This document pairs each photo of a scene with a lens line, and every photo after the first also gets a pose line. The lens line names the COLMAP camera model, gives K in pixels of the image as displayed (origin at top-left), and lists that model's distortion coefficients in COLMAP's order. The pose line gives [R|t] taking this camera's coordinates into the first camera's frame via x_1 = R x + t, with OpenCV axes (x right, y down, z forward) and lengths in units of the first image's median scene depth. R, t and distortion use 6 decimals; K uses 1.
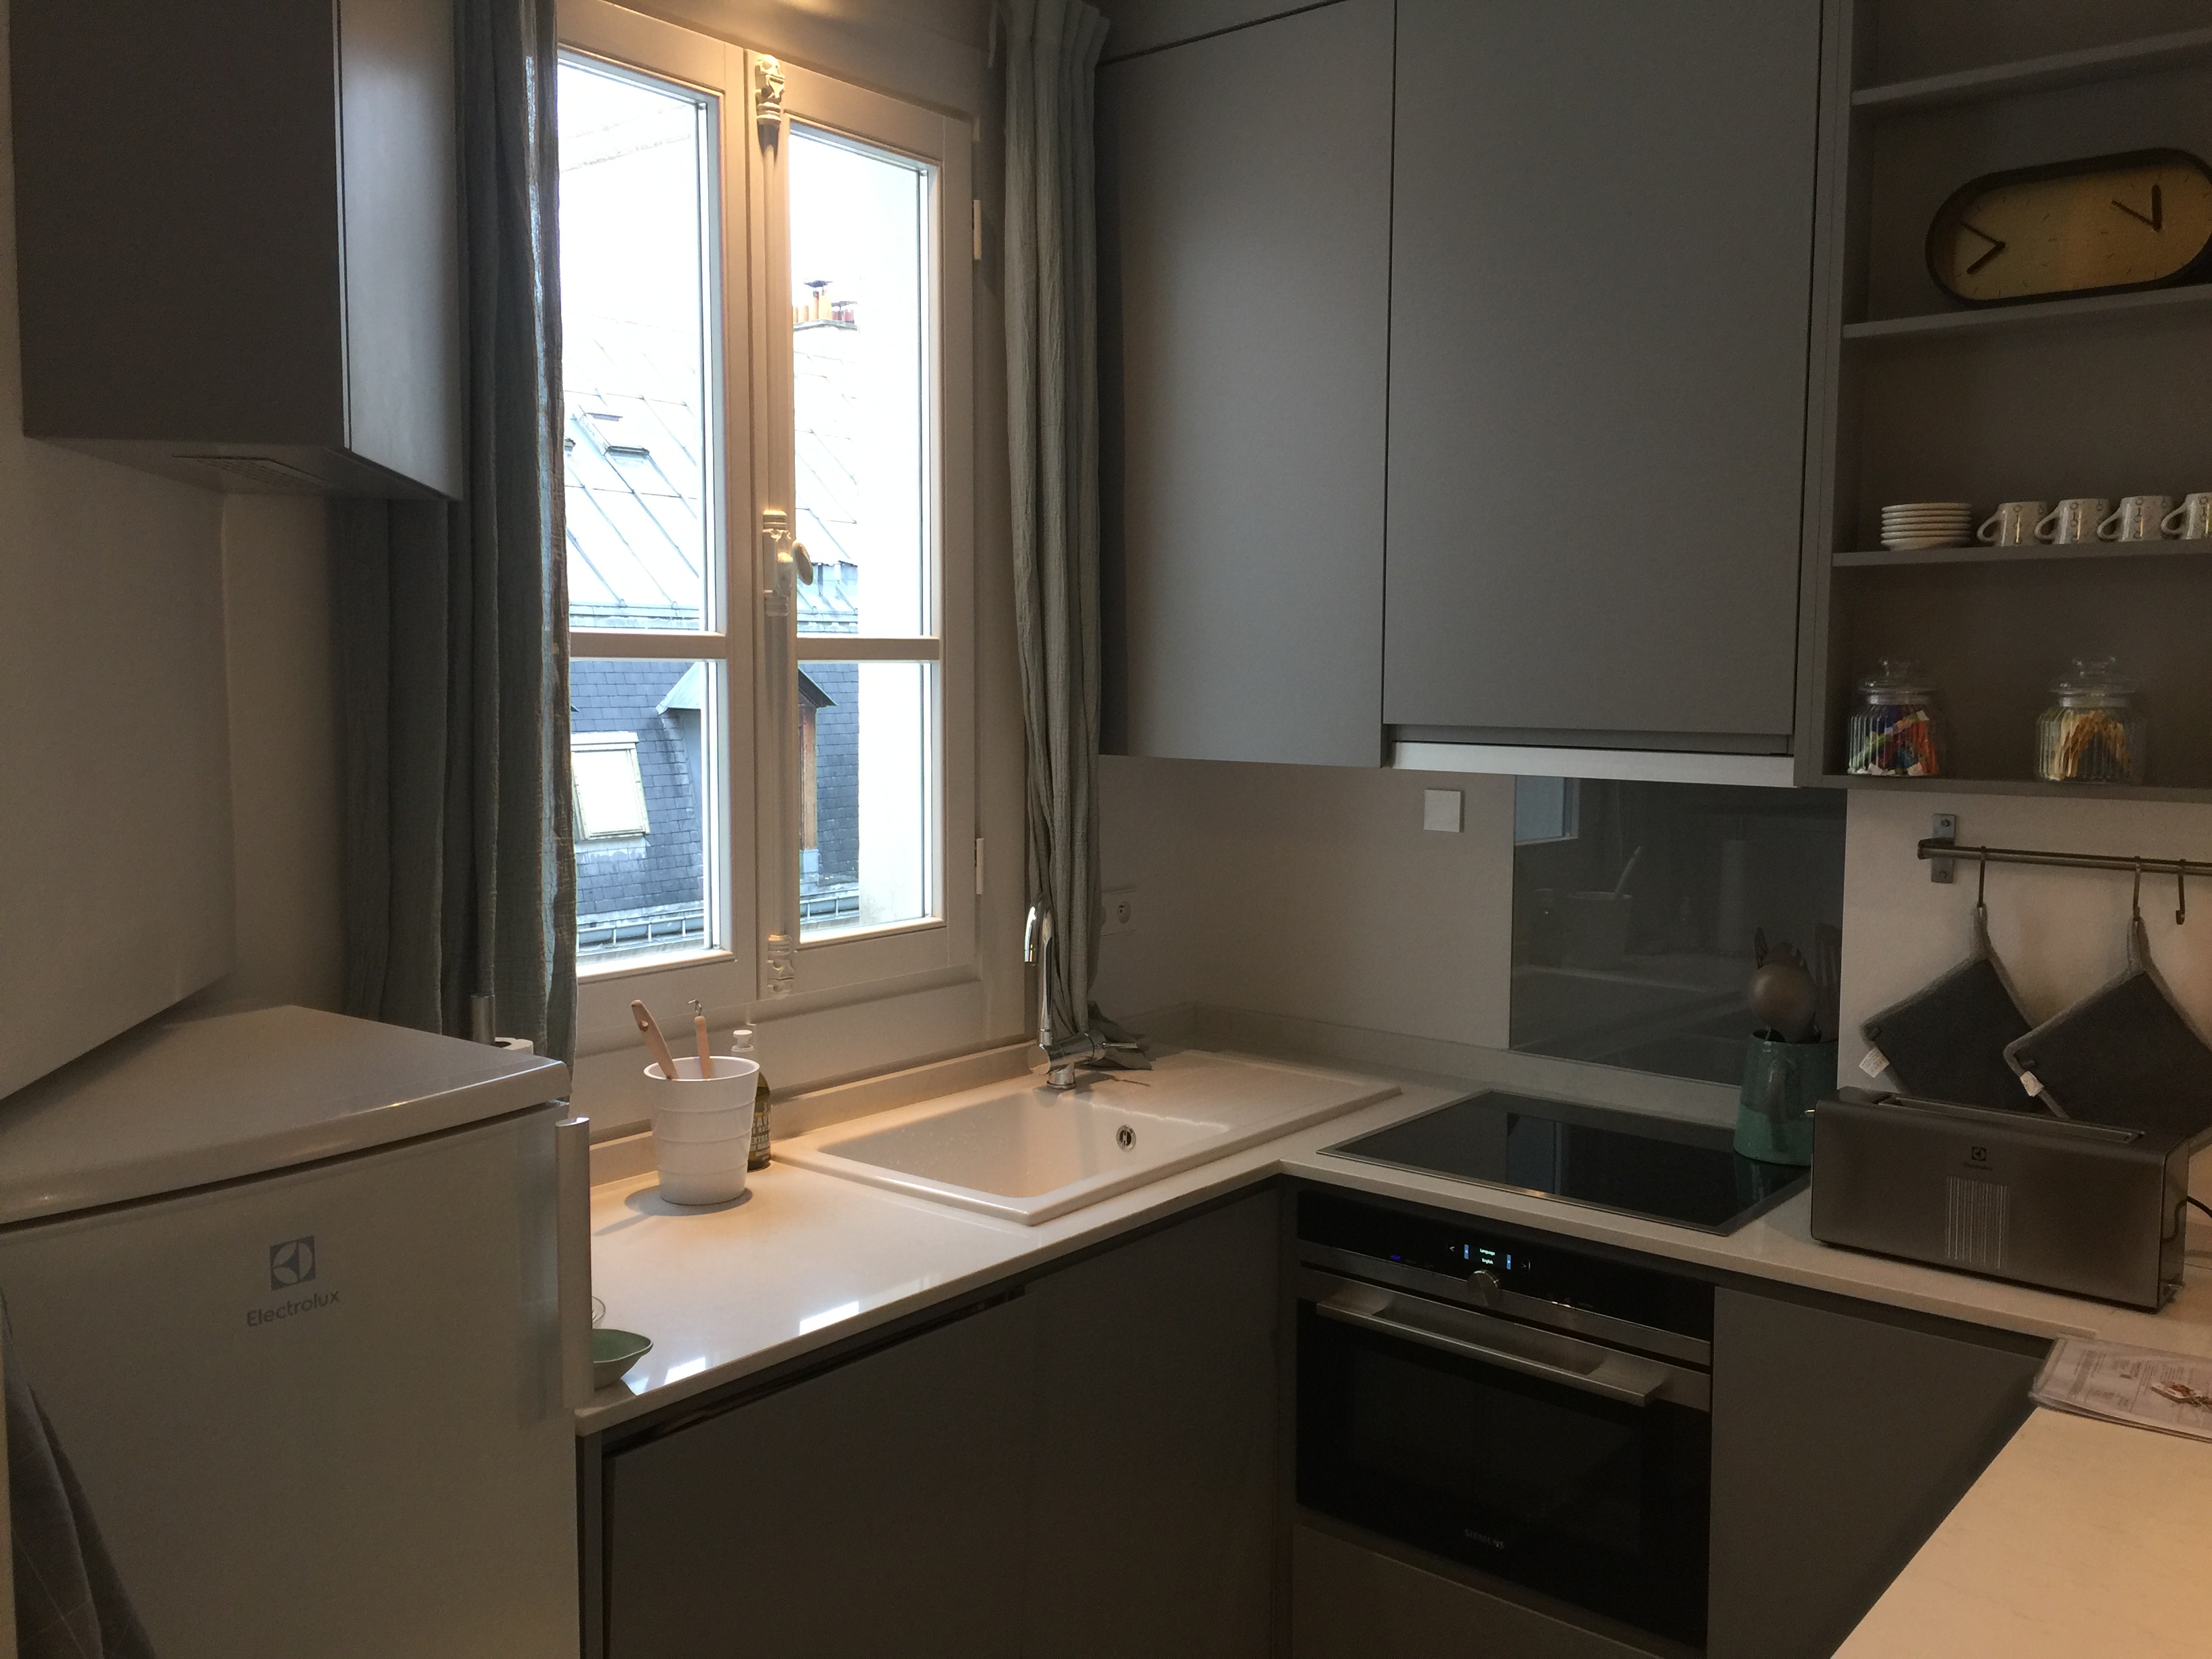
lens RADIAL K [[1881.8, 0, 1107.4], [0, 1881.8, 821.2], [0, 0, 1]] dist [0.087518, -0.115843]
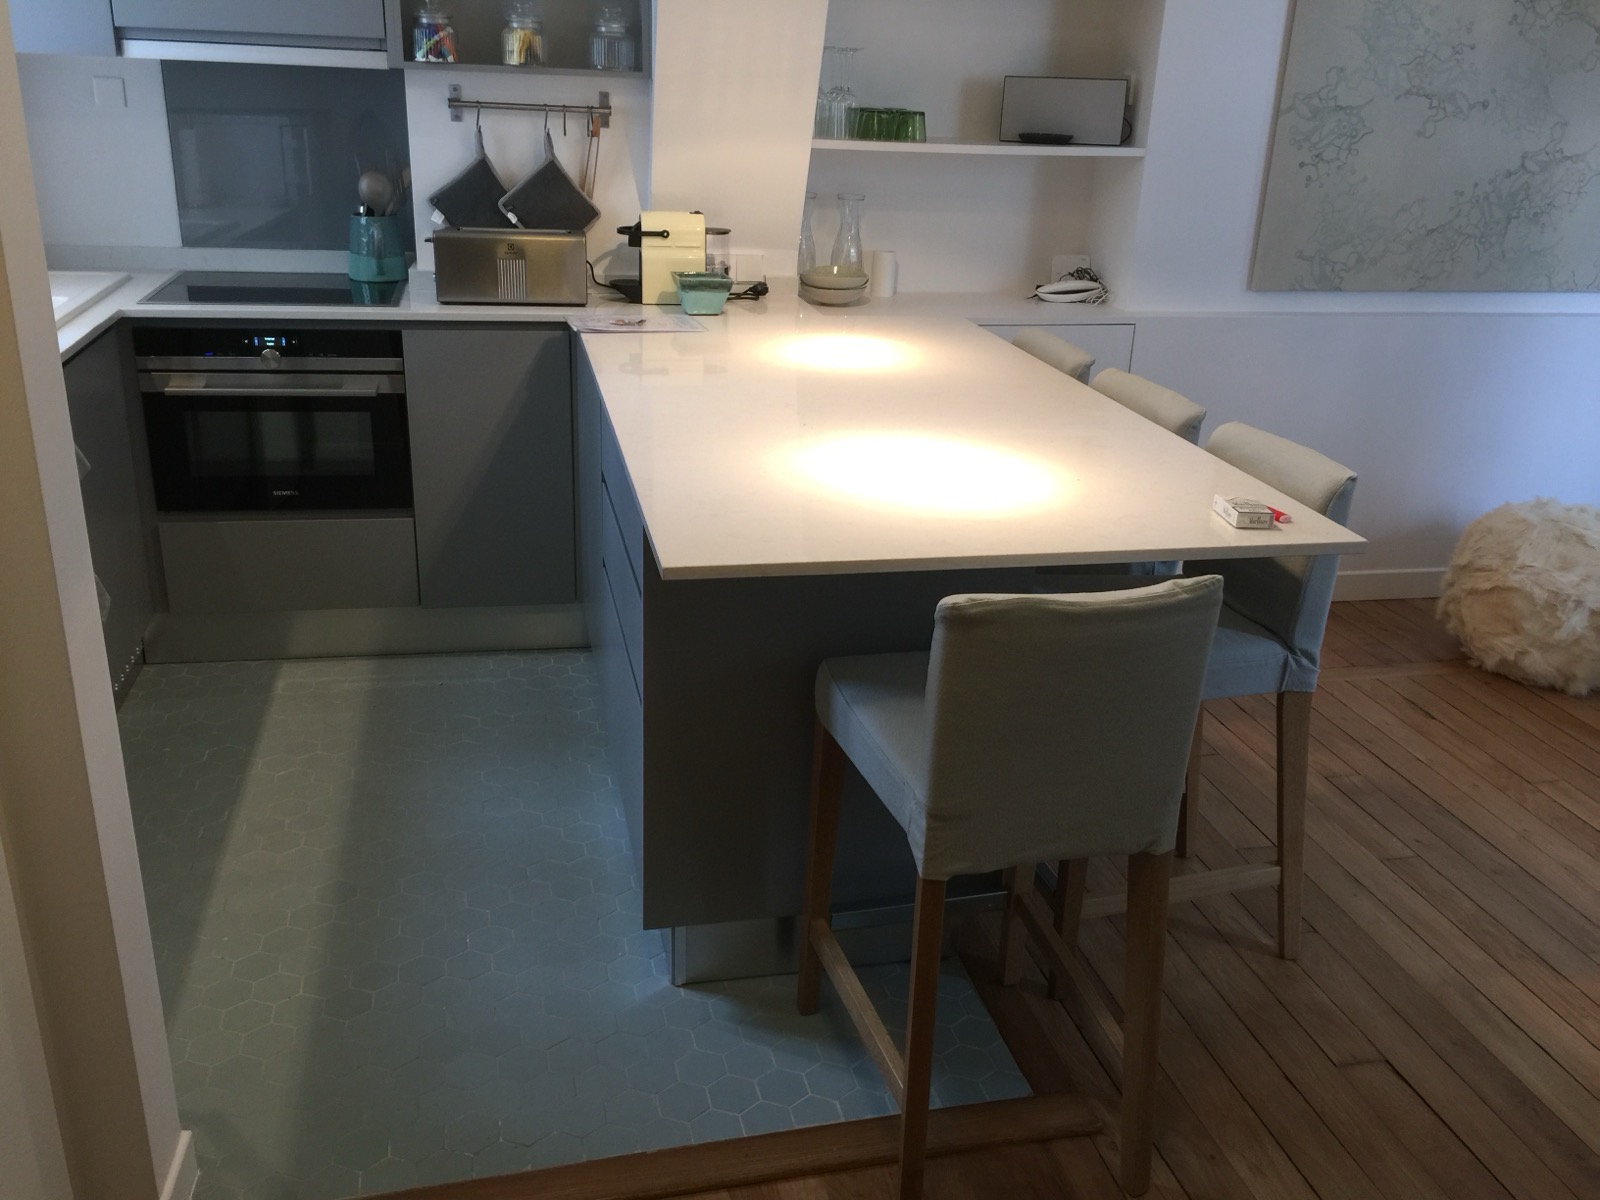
lens RADIAL K [[1361.2, 0, 798.2], [0, 1361.2, 595.4], [0, 0, 1]] dist [0.087518, -0.115843]
pose [[0.622931, -0.260435, 0.737652, -0.562967], [0.030303, 0.950281, 0.309916, 0.070383], [-0.781690, -0.170703, 0.599851, -0.255661]]
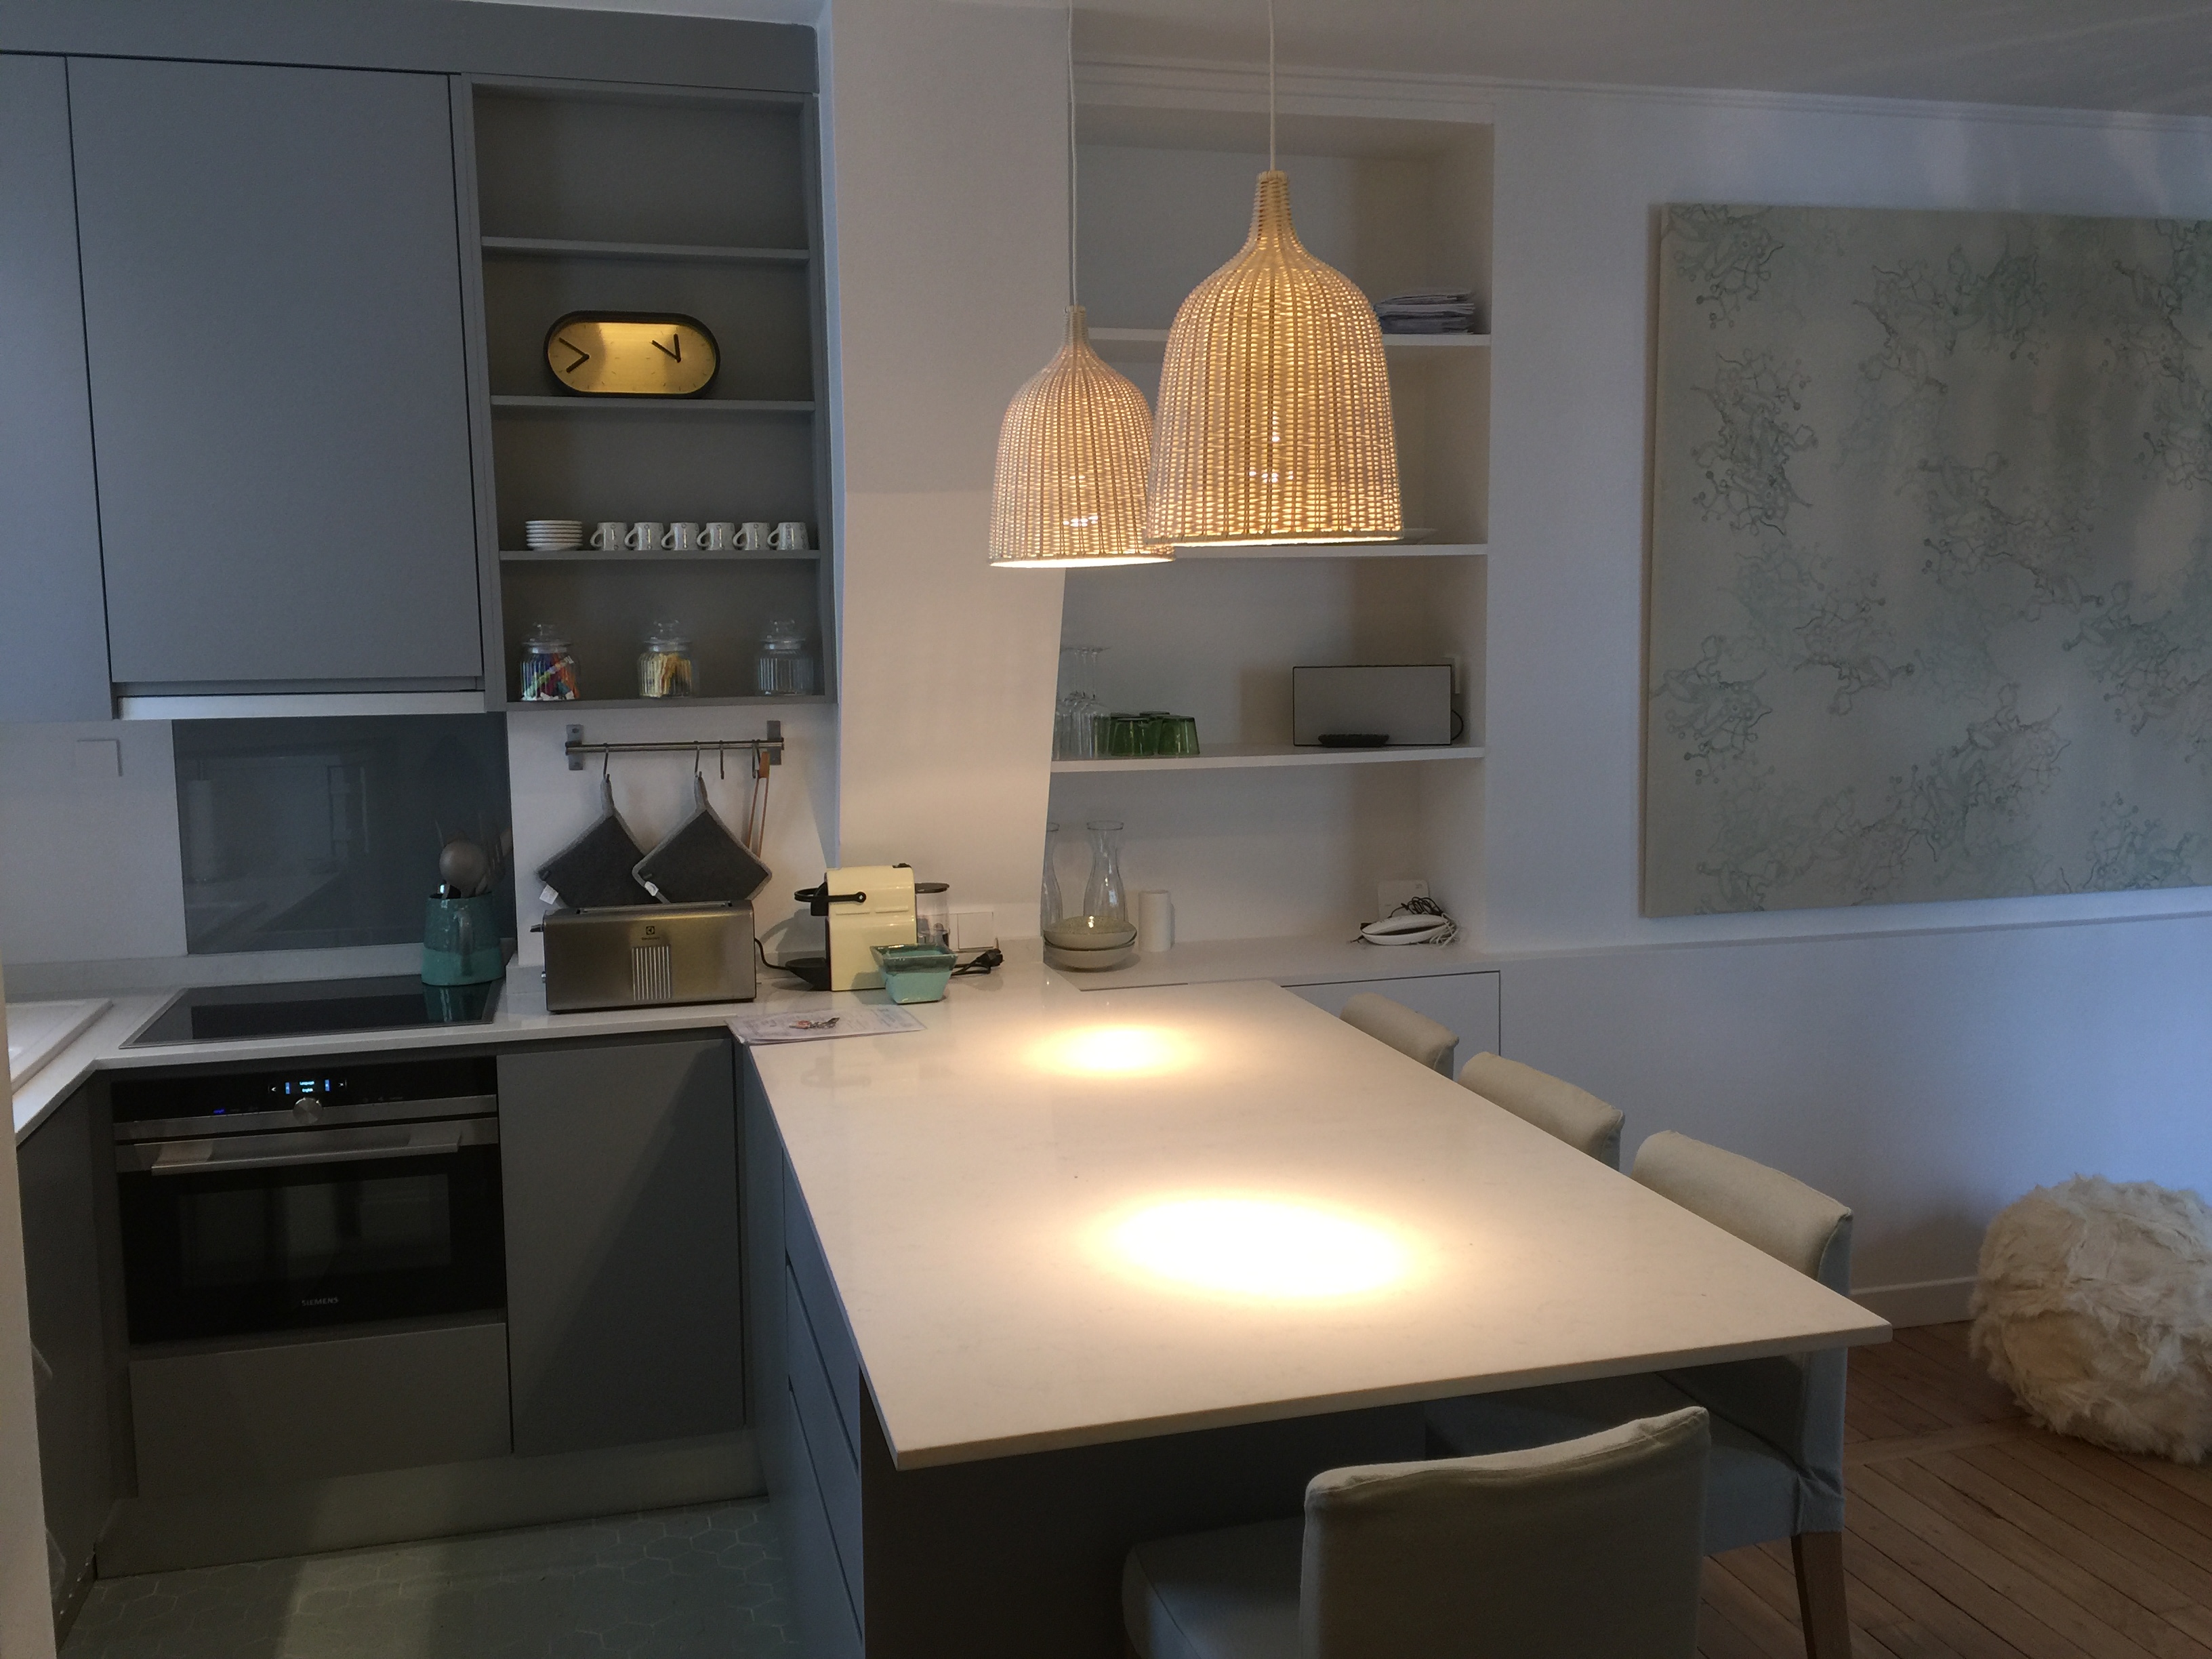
lens RADIAL K [[1881.8, 0, 1111.9], [0, 1881.8, 823.1], [0, 0, 1]] dist [0.087518, -0.115843]
pose [[0.578133, -0.101635, 0.809588, -0.556670], [0.084822, 0.994322, 0.064255, 0.013630], [-0.811521, 0.031523, 0.583472, -0.231936]]
